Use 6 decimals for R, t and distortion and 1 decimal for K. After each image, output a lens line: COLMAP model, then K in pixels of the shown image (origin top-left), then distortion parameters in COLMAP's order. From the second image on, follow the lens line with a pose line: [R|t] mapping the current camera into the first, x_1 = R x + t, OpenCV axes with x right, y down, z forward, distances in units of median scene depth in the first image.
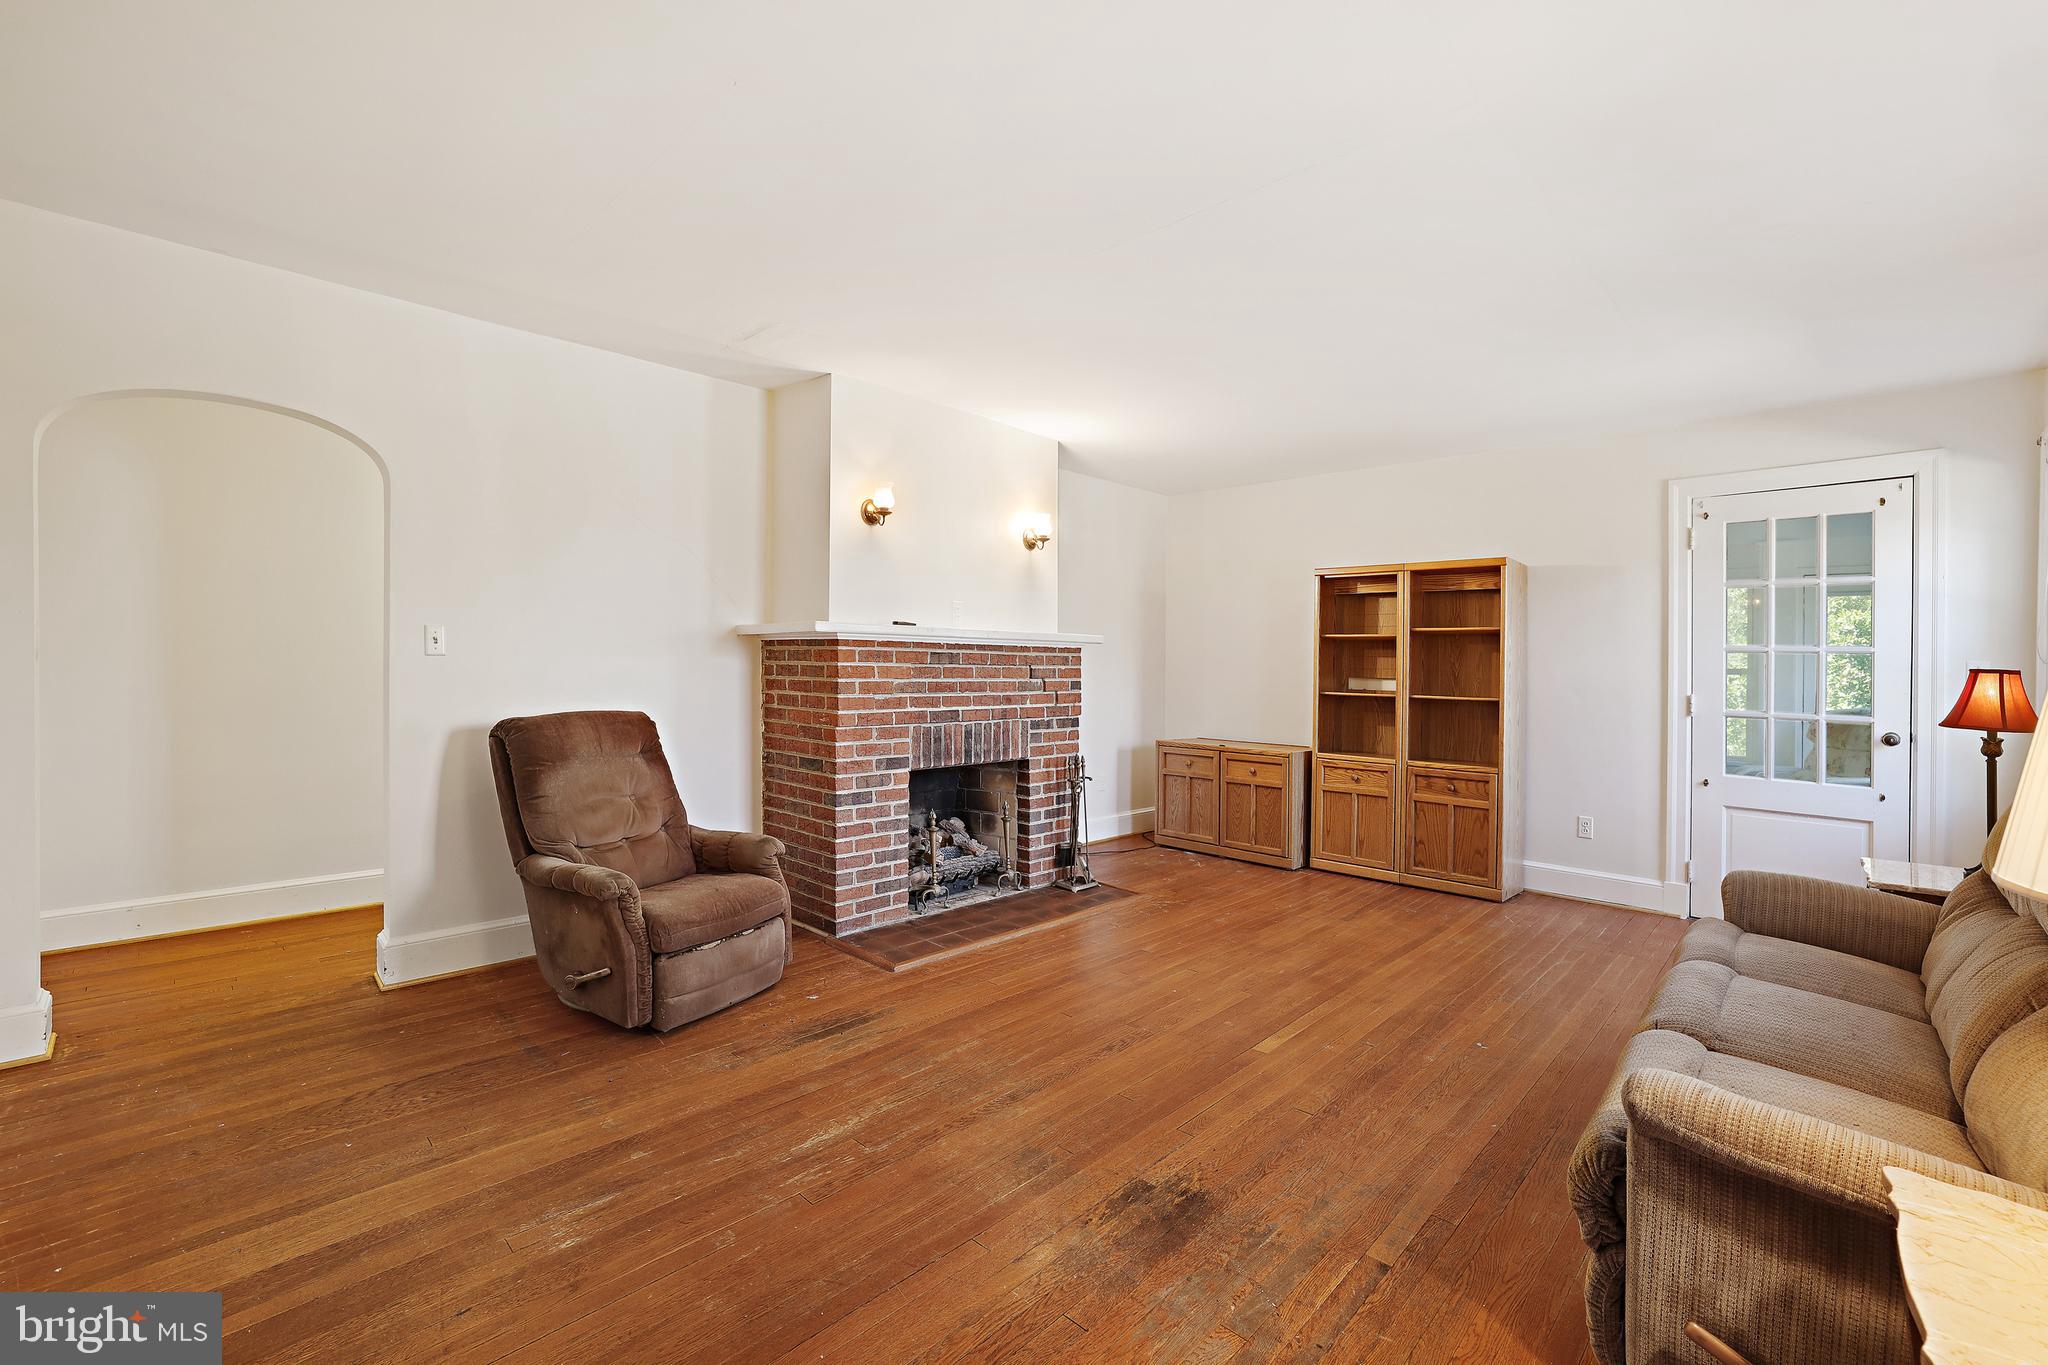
lens RADIAL K [[898.5, 0, 1006.5], [0, 898.5, 672.6], [0, 0, 1]] dist [-0.016843, 0.000047]
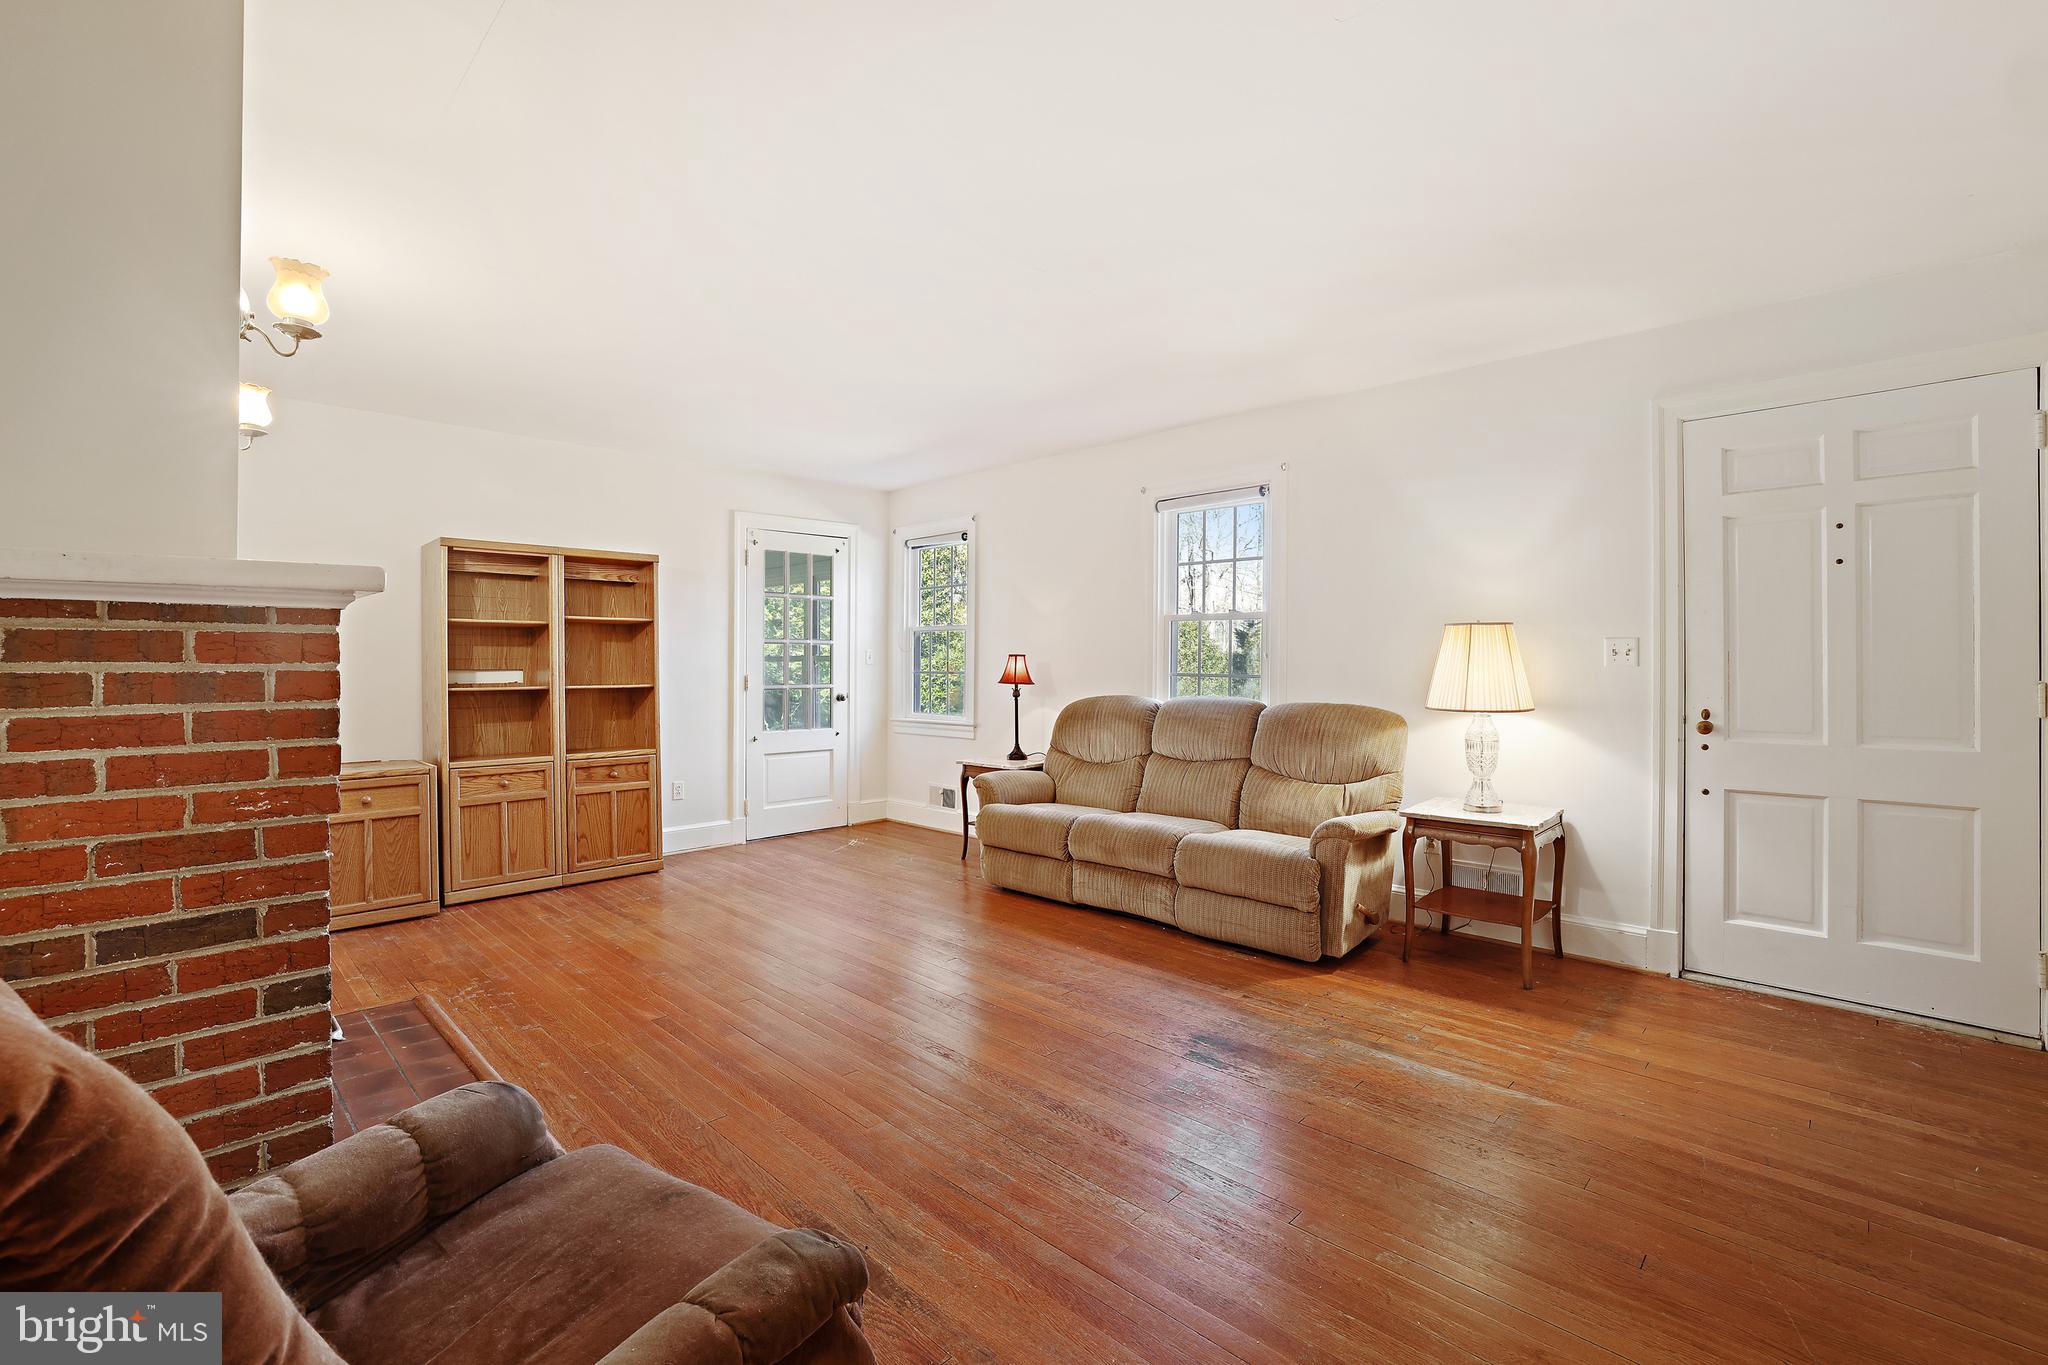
lens RADIAL K [[856.9, 0, 1017.3], [0, 856.9, 671.3], [0, 0, 1]] dist [-0.031312, 0.000035]
pose [[0.005063, -0.029547, 0.999551, -0.497001], [0.010369, 0.999511, 0.029493, -0.013556], [-0.999933, 0.010215, 0.005367, 0.572134]]
